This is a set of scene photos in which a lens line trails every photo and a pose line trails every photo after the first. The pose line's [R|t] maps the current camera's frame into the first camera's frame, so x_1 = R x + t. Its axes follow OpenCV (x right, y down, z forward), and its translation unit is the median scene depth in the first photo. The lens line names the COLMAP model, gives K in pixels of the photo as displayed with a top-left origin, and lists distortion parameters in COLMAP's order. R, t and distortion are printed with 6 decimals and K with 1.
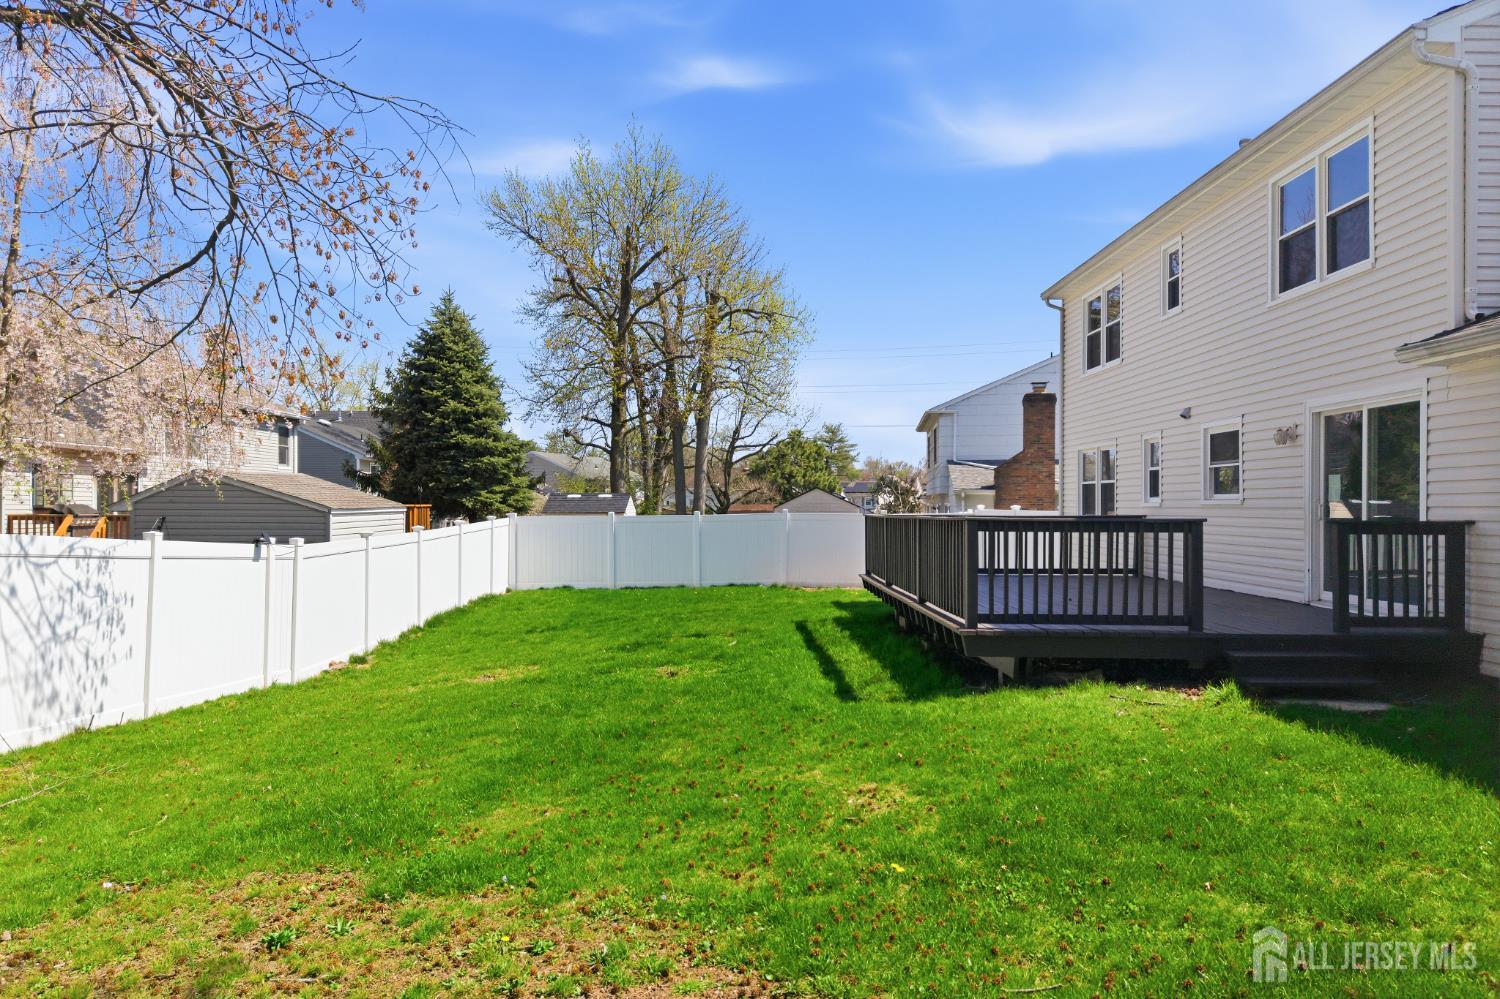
lens RADIAL K [[1008.6, 0, 747.6], [0, 1008.6, 497.4], [0, 0, 1]] dist [0.013731, -0.008512]
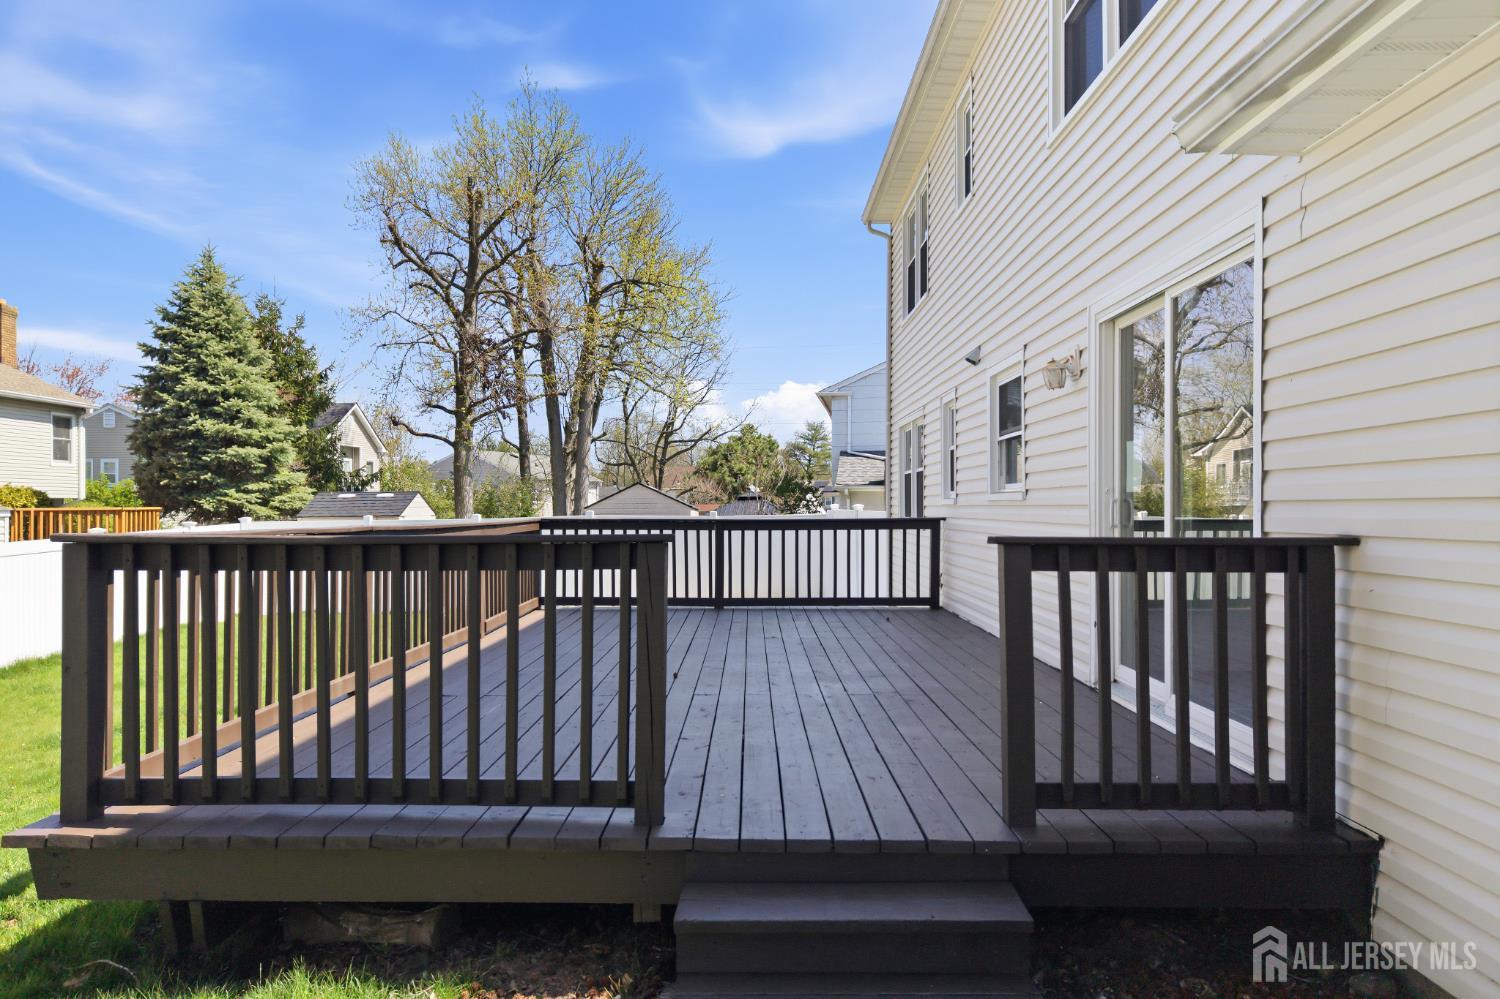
lens RADIAL K [[1008.6, 0, 751.3], [0, 1008.6, 503.2], [0, 0, 1]] dist [0.013731, -0.008512]
pose [[0.999982, -0.005845, 0.001367, 0.150340], [0.005837, 0.999967, 0.005633, 0.002164], [-0.001400, -0.005625, 0.999983, 0.190354]]
